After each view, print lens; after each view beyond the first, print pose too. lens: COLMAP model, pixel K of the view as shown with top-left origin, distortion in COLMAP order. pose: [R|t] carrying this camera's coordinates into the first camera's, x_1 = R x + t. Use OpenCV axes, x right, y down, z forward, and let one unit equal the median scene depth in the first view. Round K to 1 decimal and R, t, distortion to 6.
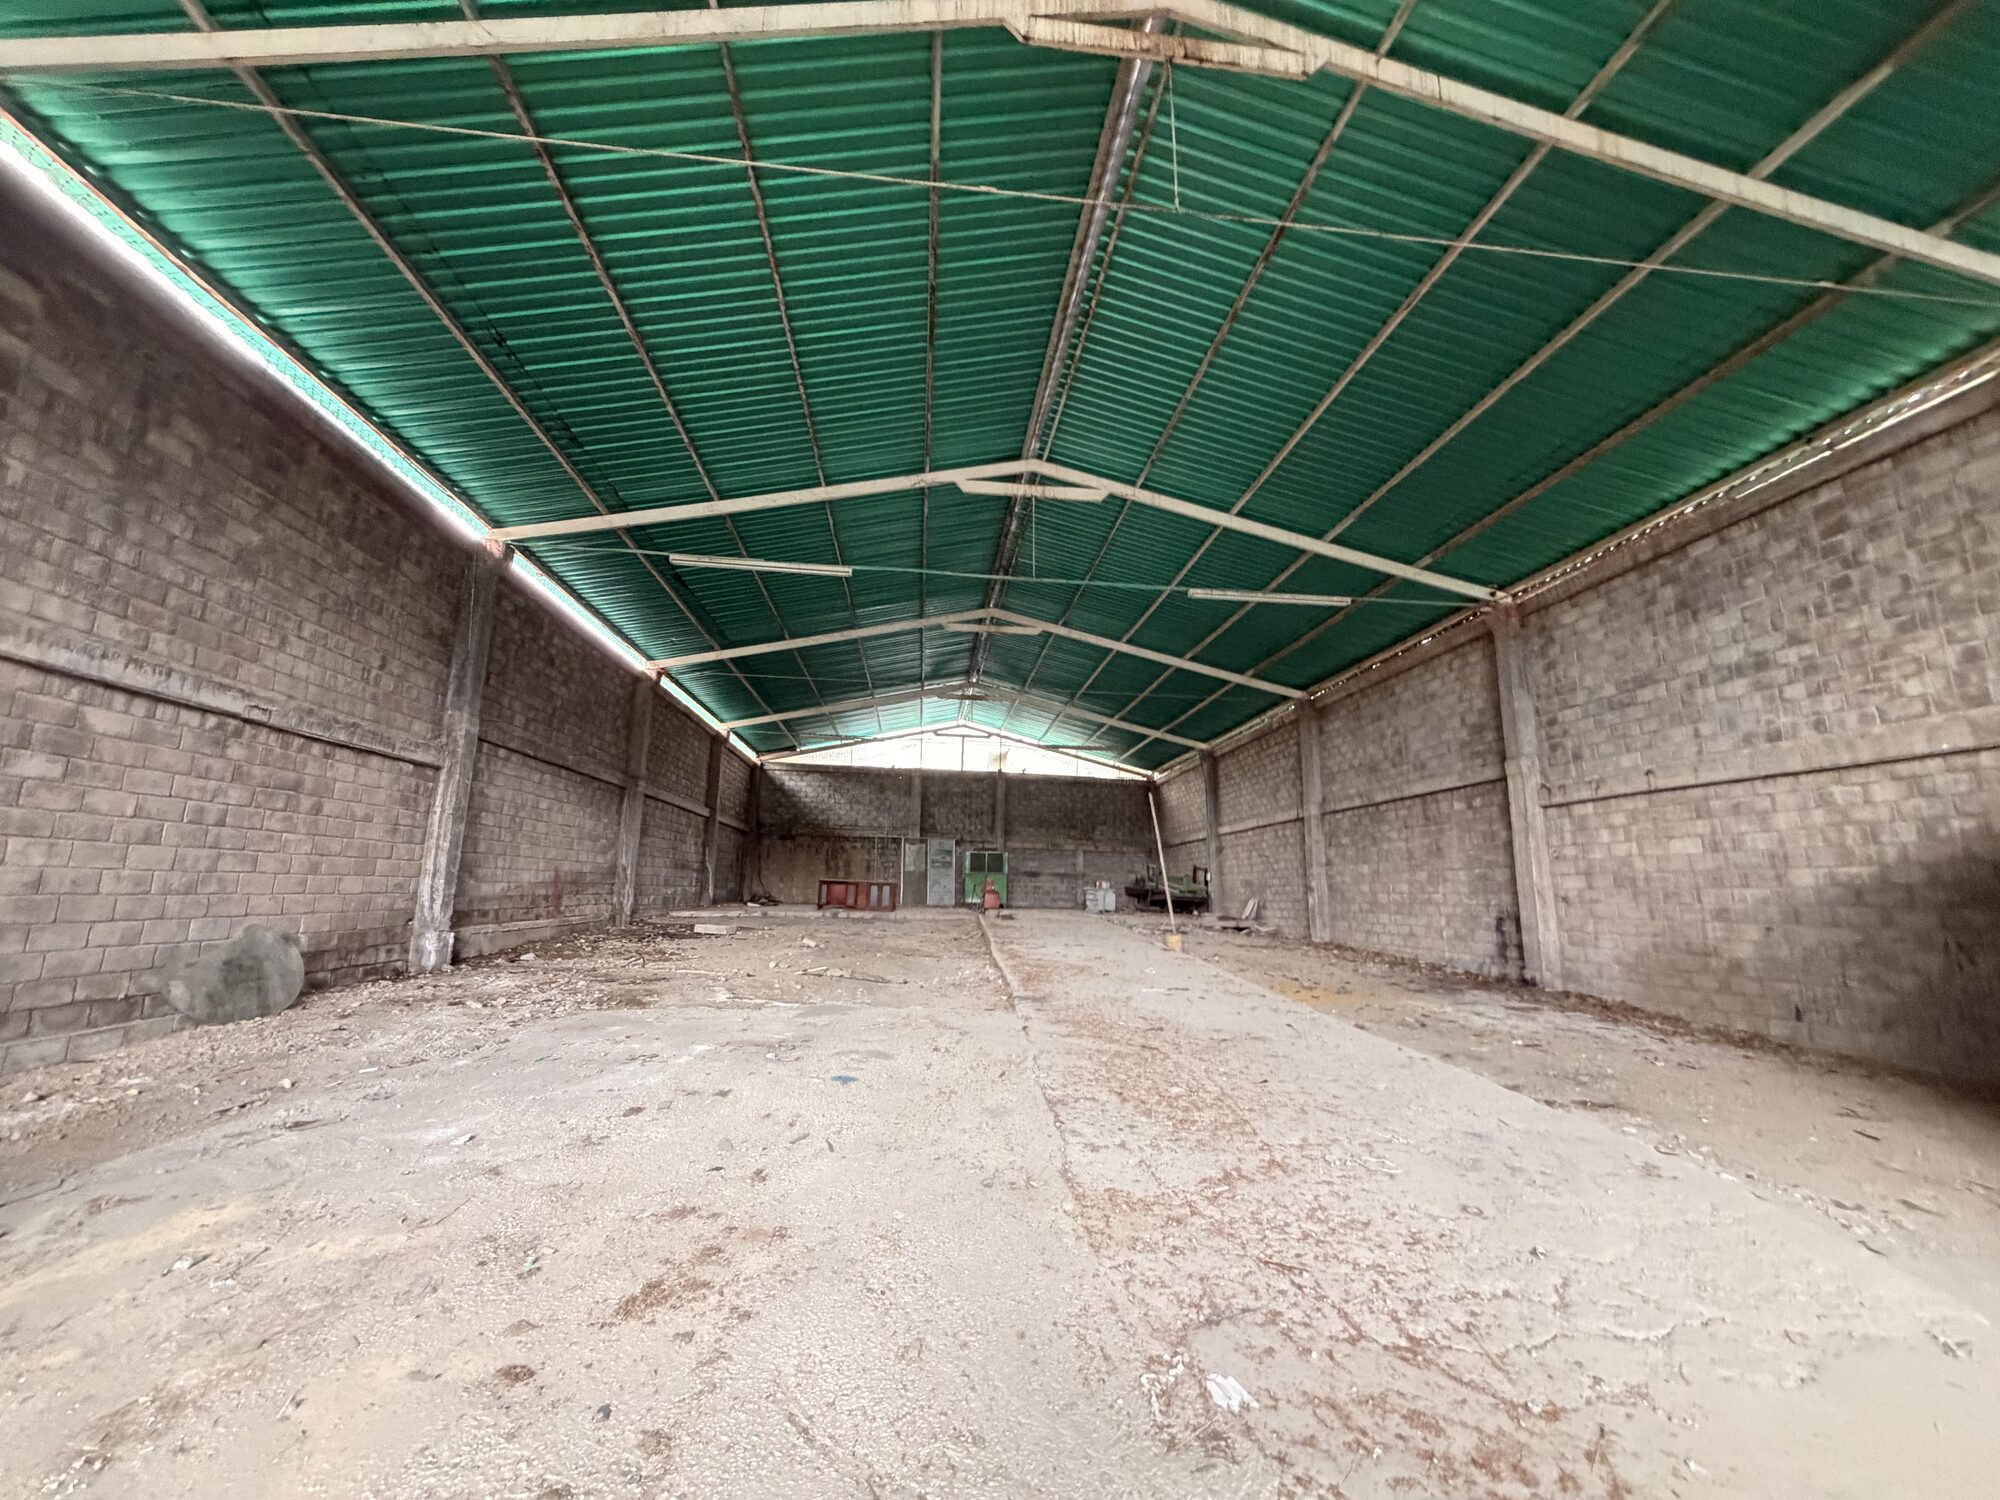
lens RADIAL K [[794.9, 0, 989.3], [0, 794.9, 746.0], [0, 0, 1]] dist [0.000792, -0.000267]
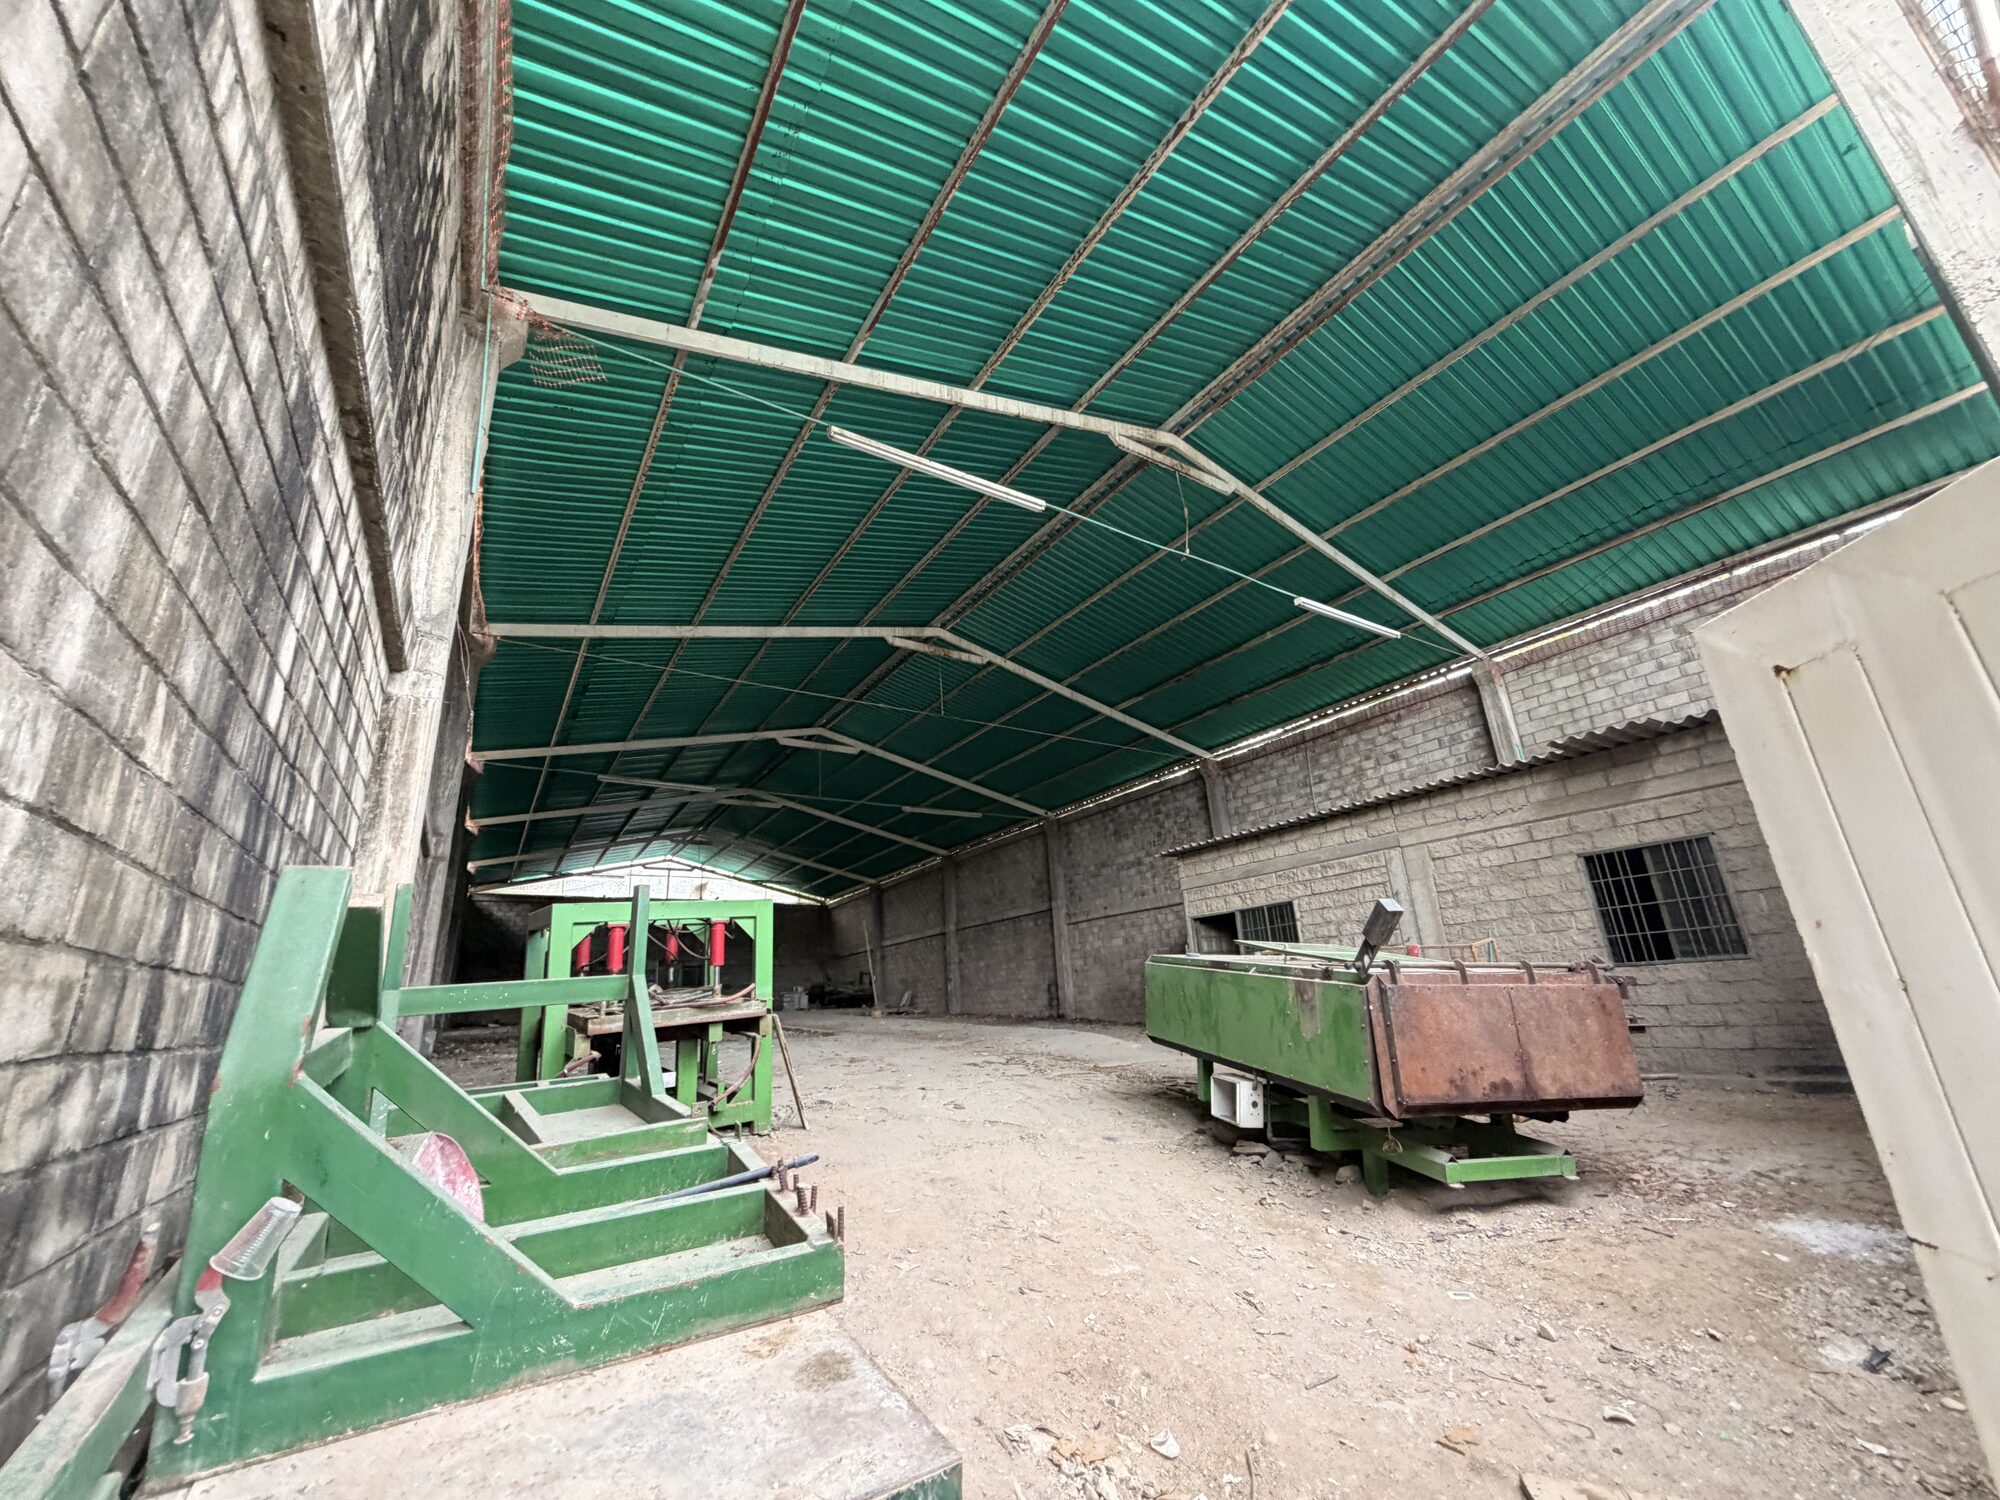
lens RADIAL K [[794.9, 0, 989.3], [0, 794.9, 746.0], [0, 0, 1]] dist [0.000792, -0.000267]
pose [[0.888428, 0.076466, 0.452602, -0.381764], [-0.011804, 0.989507, -0.144005, -0.070846], [-0.458864, 0.122596, 0.880008, -0.664306]]
